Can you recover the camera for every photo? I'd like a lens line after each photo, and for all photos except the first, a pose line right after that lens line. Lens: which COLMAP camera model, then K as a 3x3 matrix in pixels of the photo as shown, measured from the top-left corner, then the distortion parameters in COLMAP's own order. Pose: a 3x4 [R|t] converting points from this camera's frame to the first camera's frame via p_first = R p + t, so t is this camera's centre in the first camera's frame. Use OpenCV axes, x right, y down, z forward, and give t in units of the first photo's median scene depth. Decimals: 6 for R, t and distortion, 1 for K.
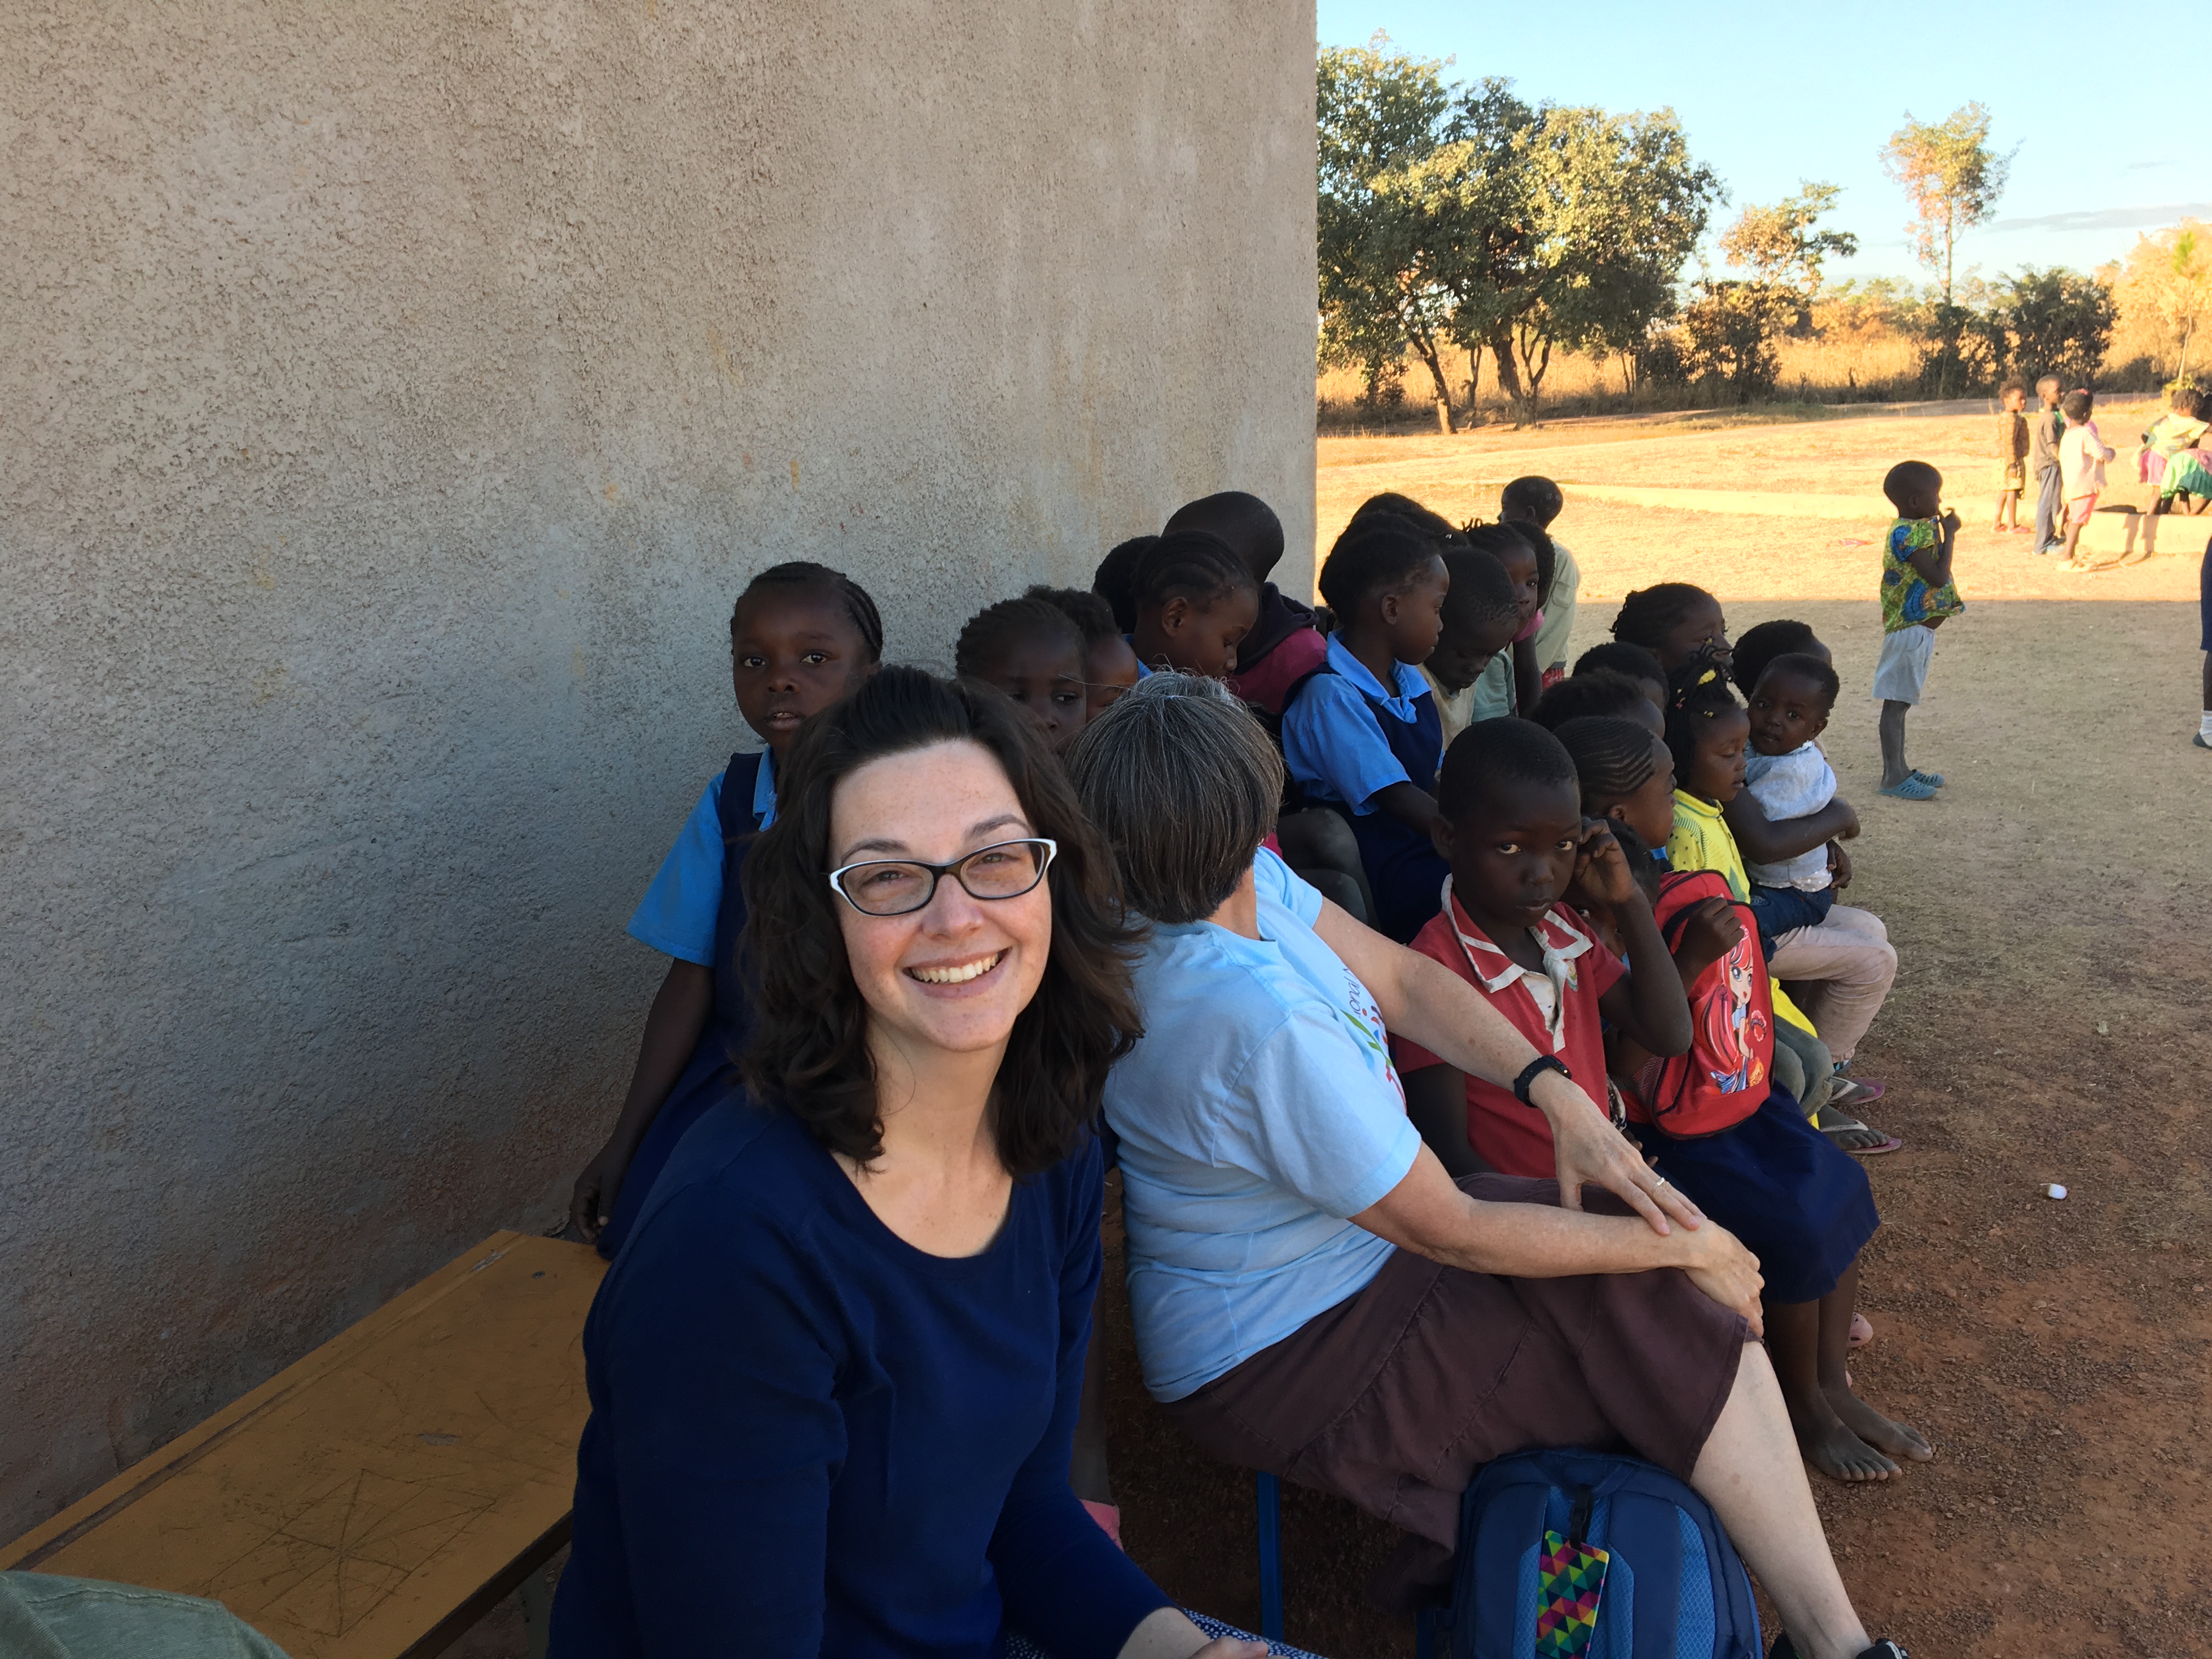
lens RADIAL K [[1870.7, 0, 1108.7], [0, 1870.7, 835.8], [0, 0, 1]] dist [0.025756, -0.039297]
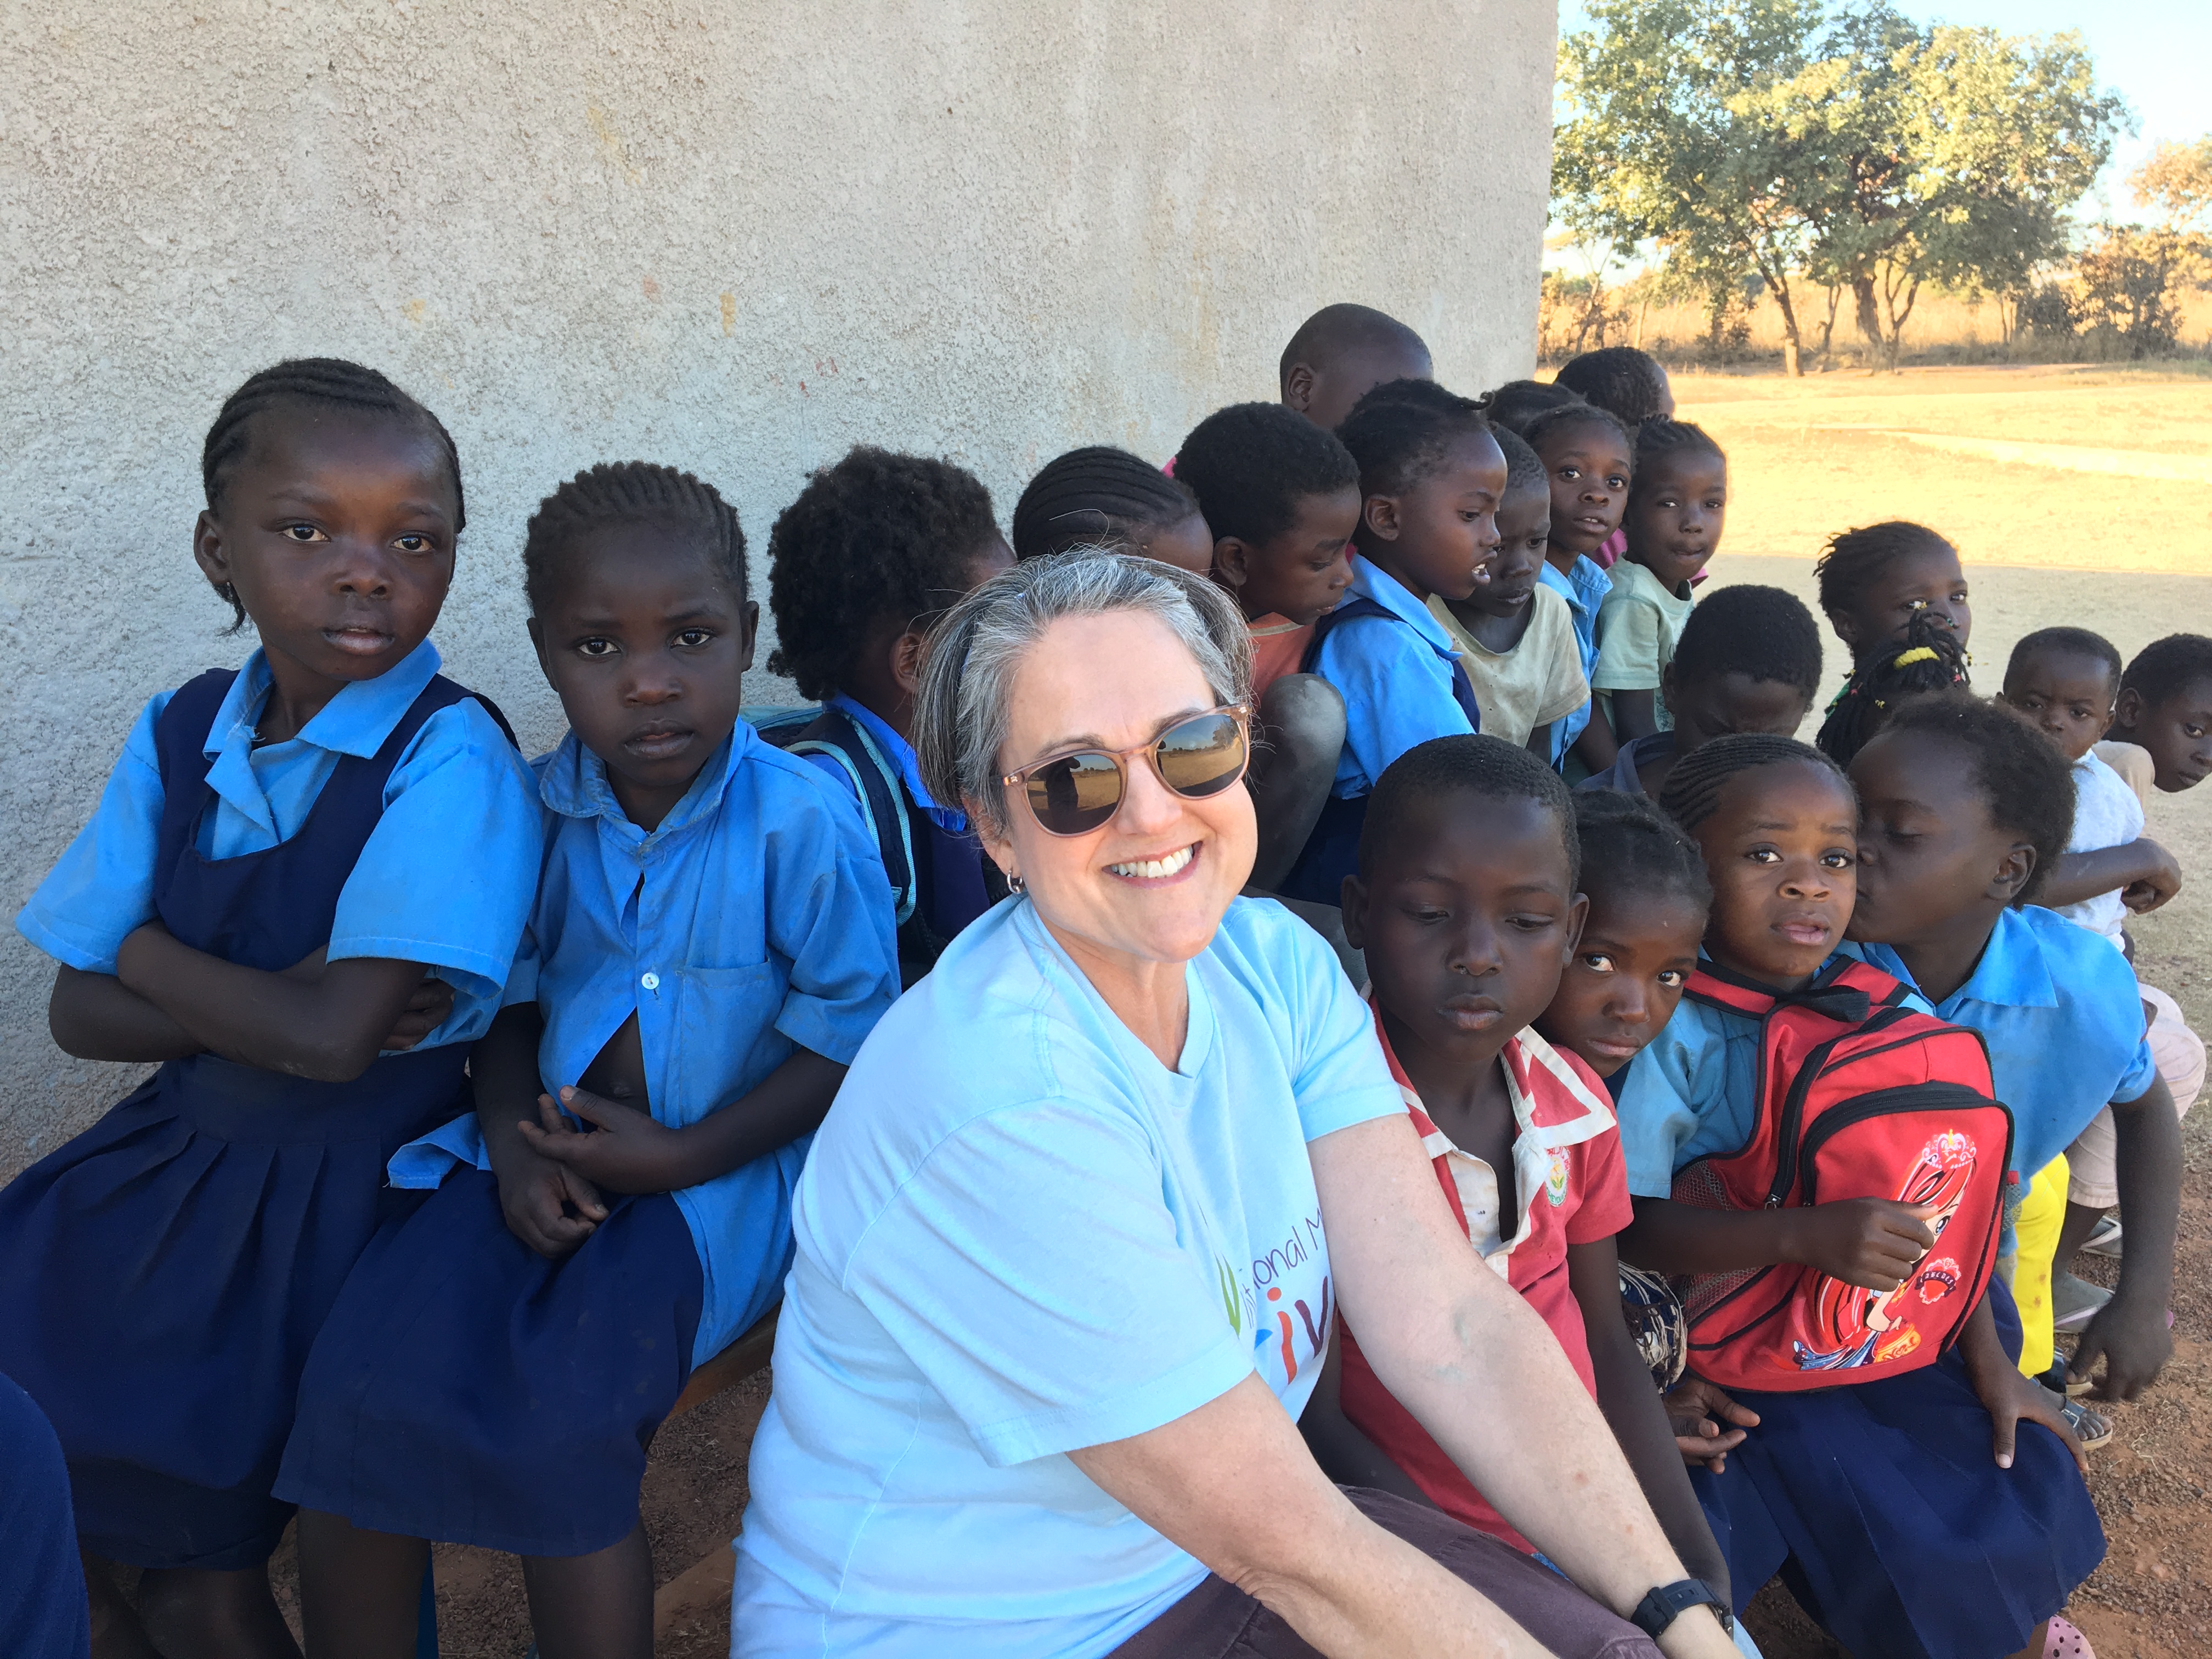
lens RADIAL K [[1870.7, 0, 1107.0], [0, 1870.7, 822.3], [0, 0, 1]] dist [0.025756, -0.039297]
pose [[0.984336, 0.080936, -0.156627, 0.104147], [-0.076147, 0.996434, 0.036351, -0.019187], [0.159010, -0.023855, 0.986989, 0.212412]]
